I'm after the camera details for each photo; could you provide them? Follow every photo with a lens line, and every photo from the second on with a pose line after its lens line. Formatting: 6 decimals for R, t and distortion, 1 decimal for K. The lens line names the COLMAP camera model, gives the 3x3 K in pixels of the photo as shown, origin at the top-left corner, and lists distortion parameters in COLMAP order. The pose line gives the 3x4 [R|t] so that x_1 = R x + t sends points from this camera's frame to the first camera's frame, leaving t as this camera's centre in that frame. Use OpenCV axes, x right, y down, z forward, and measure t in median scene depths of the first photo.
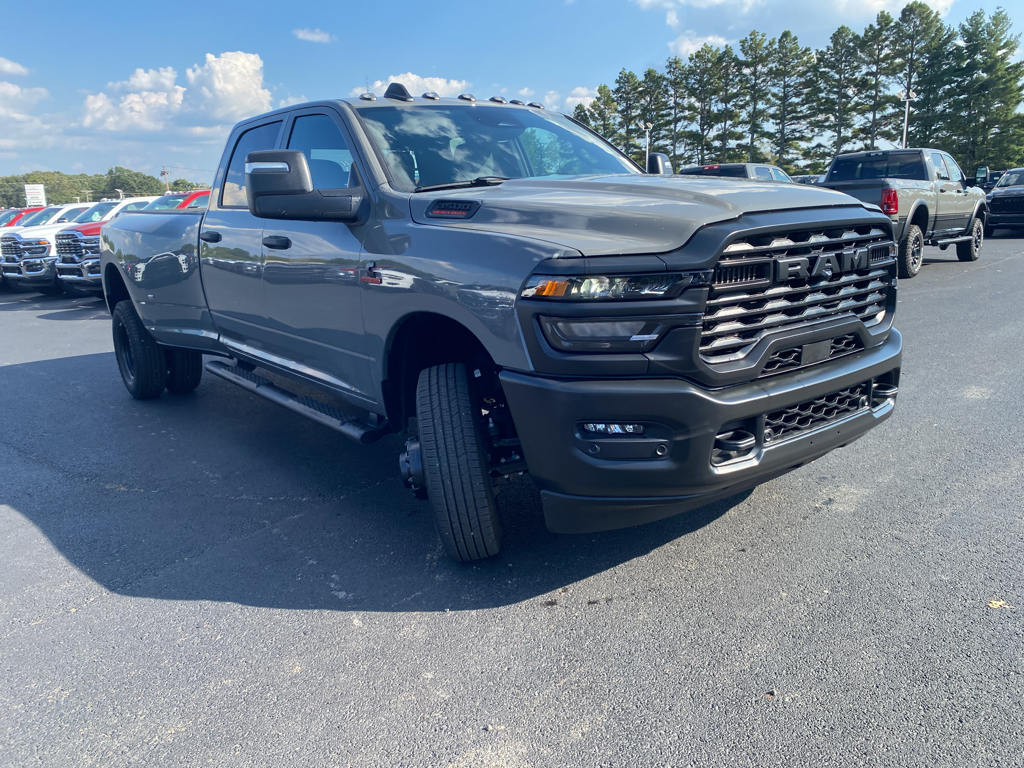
lens RADIAL K [[834.7, 0, 512.0], [0, 834.7, 384.0], [0, 0, 1]] dist [0.014449, -0.026725]
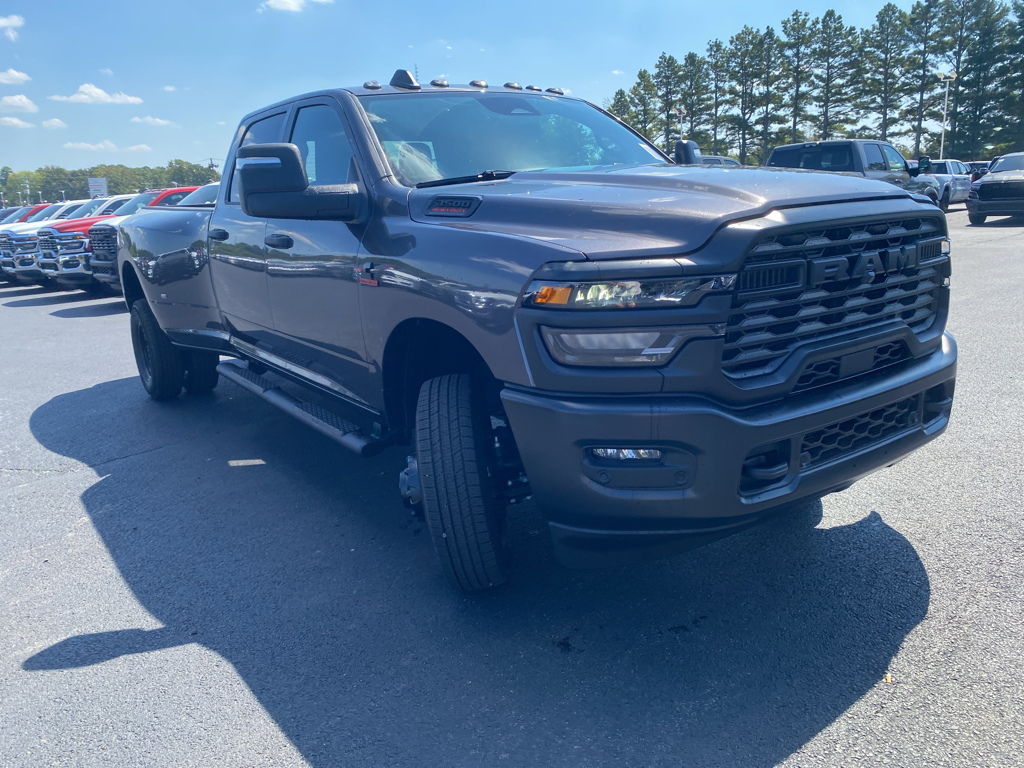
lens RADIAL K [[802.5, 0, 534.0], [0, 802.5, 373.5], [0, 0, 1]] dist [0.002699, -0.007146]
pose [[0.999181, -0.004409, -0.040212, 0.039149], [0.004962, 0.999894, 0.013666, -0.028354], [0.040147, -0.013854, 0.999098, 0.095563]]
